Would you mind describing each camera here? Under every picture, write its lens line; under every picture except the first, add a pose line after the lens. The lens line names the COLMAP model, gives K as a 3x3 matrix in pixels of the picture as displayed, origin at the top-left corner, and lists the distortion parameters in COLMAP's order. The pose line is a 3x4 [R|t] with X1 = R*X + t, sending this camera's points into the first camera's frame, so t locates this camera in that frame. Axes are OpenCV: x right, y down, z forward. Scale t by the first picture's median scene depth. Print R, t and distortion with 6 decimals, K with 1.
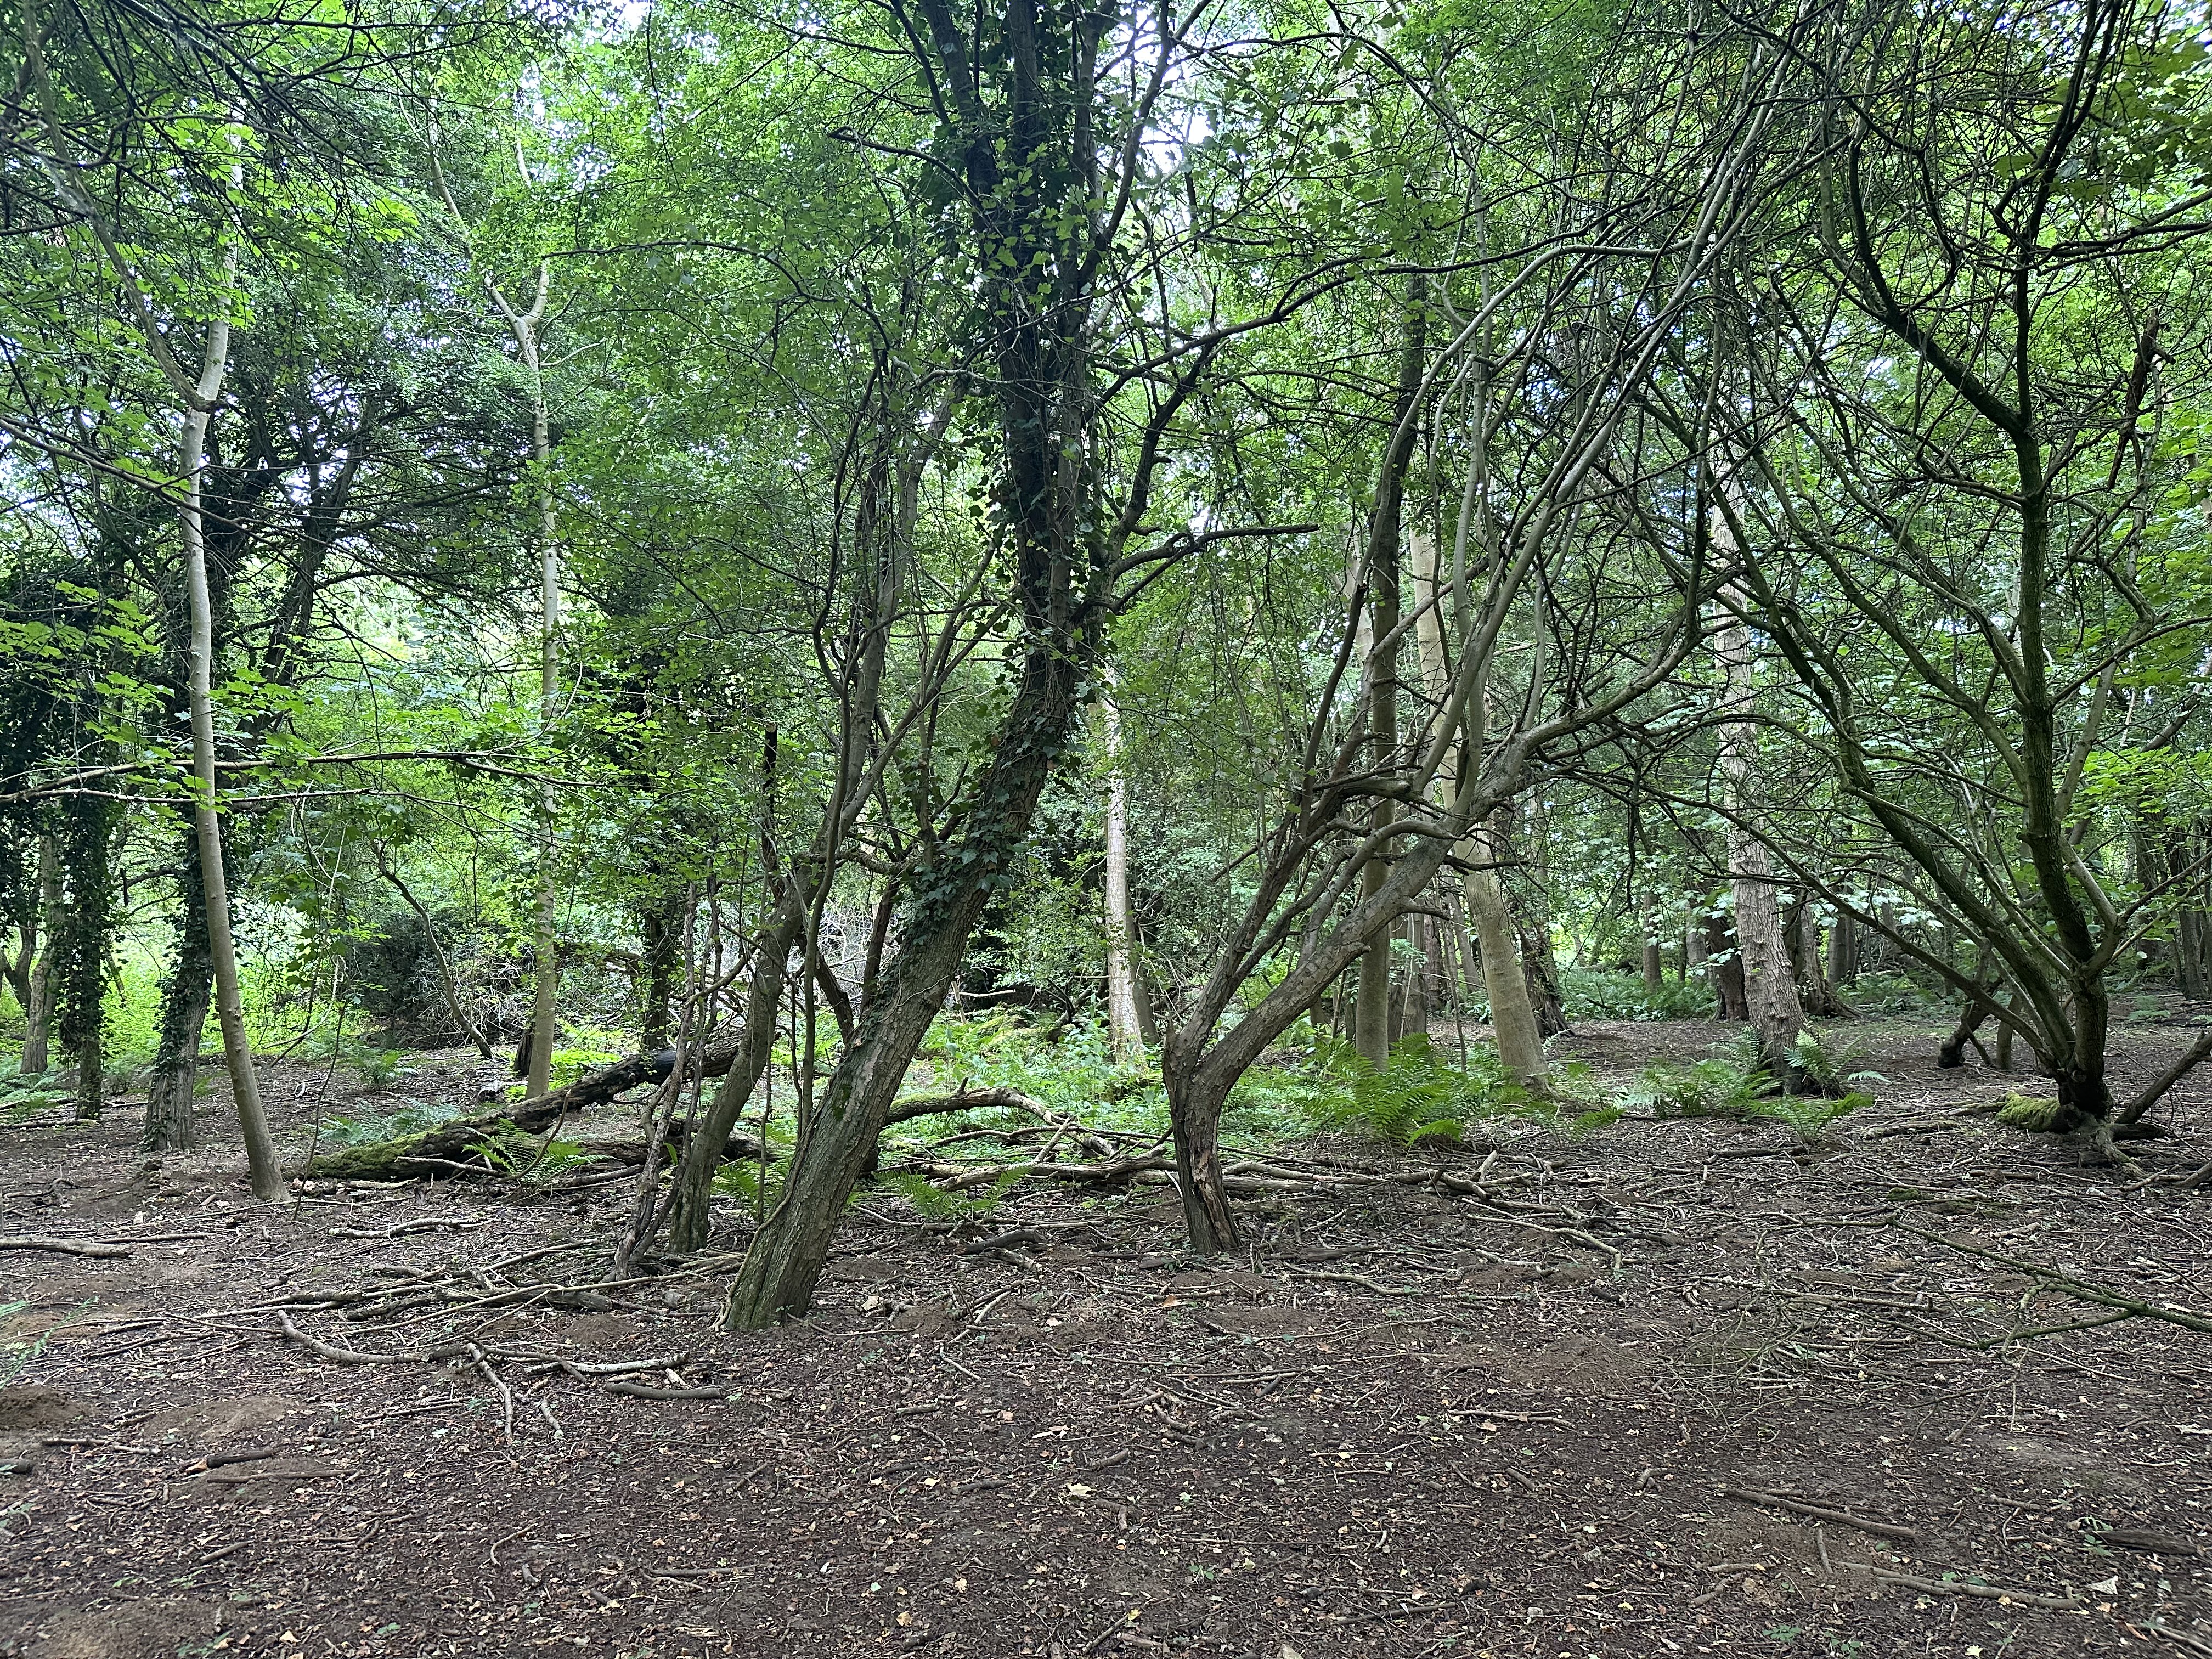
lens RADIAL K [[1526.2, 0, 1104.1], [0, 1526.2, 840.3], [0, 0, 1]] dist [0.027357, -0.047402]
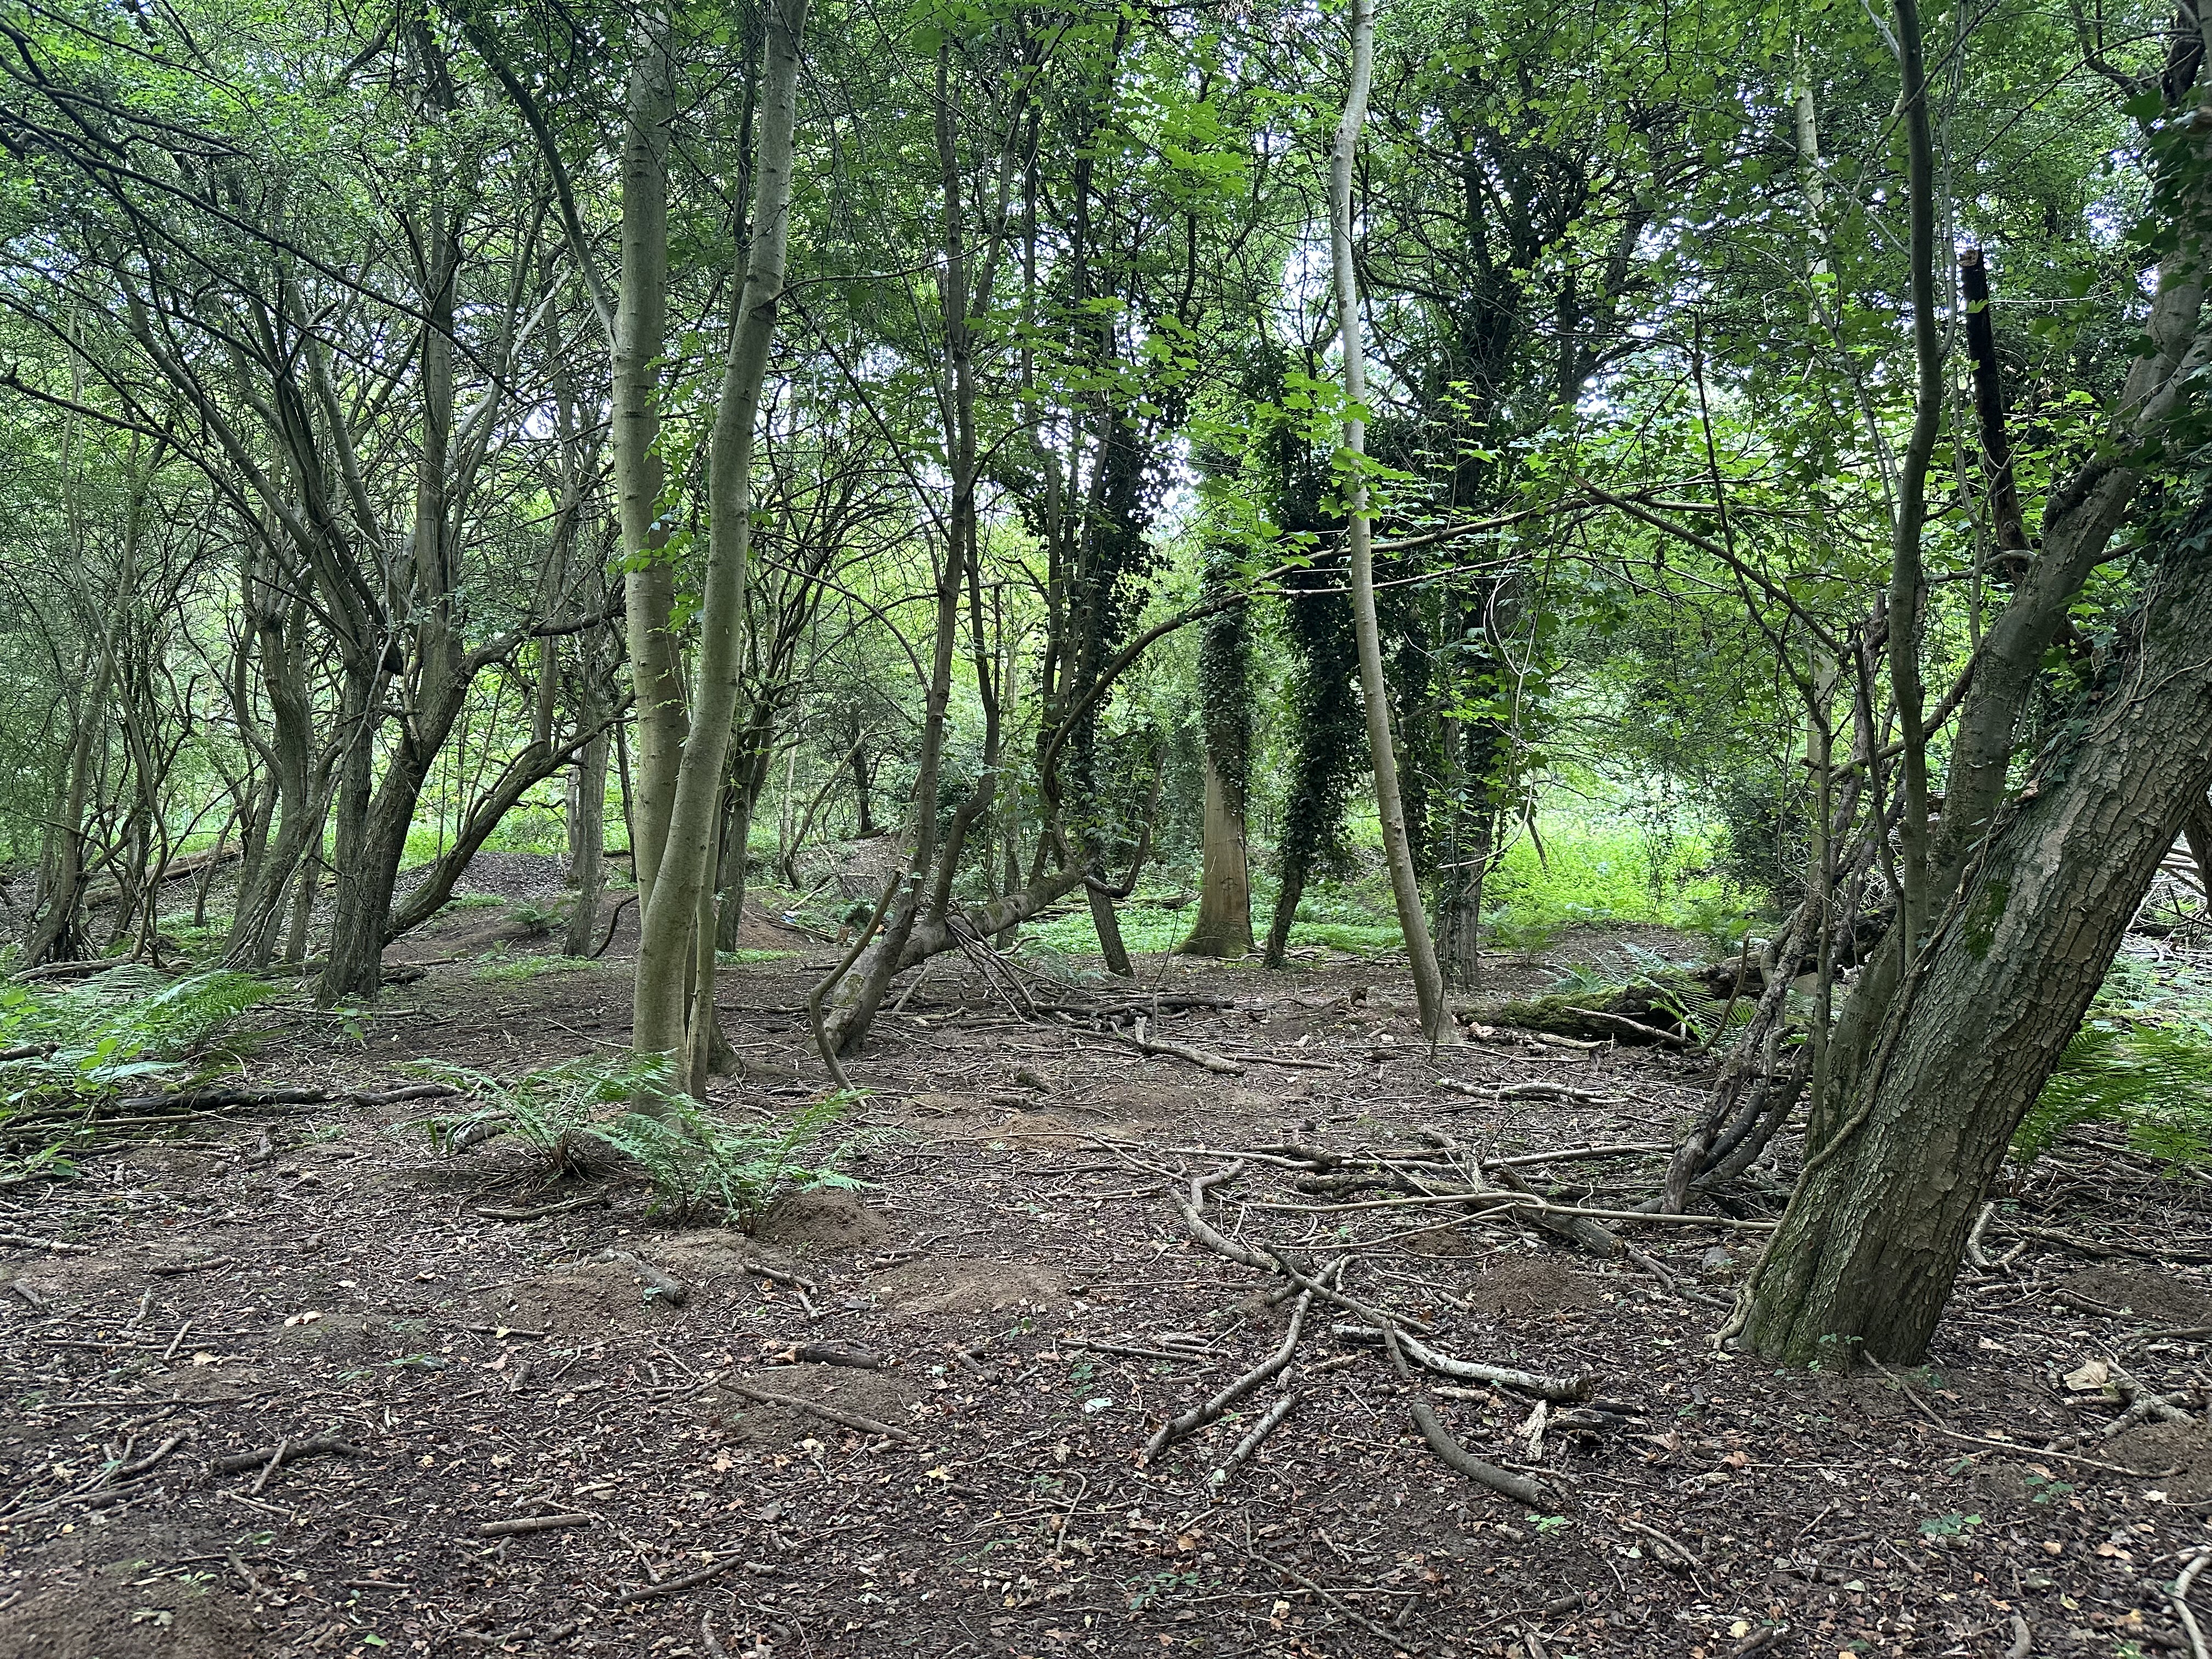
lens RADIAL K [[1560.2, 0, 1064.0], [0, 1560.2, 830.8], [0, 0, 1]] dist [0.004239, -0.004940]
pose [[0.633151, 0.018105, -0.773816, 0.006835], [0.034446, 0.998077, 0.051537, 0.065622], [0.773261, -0.059285, 0.631310, 0.297293]]
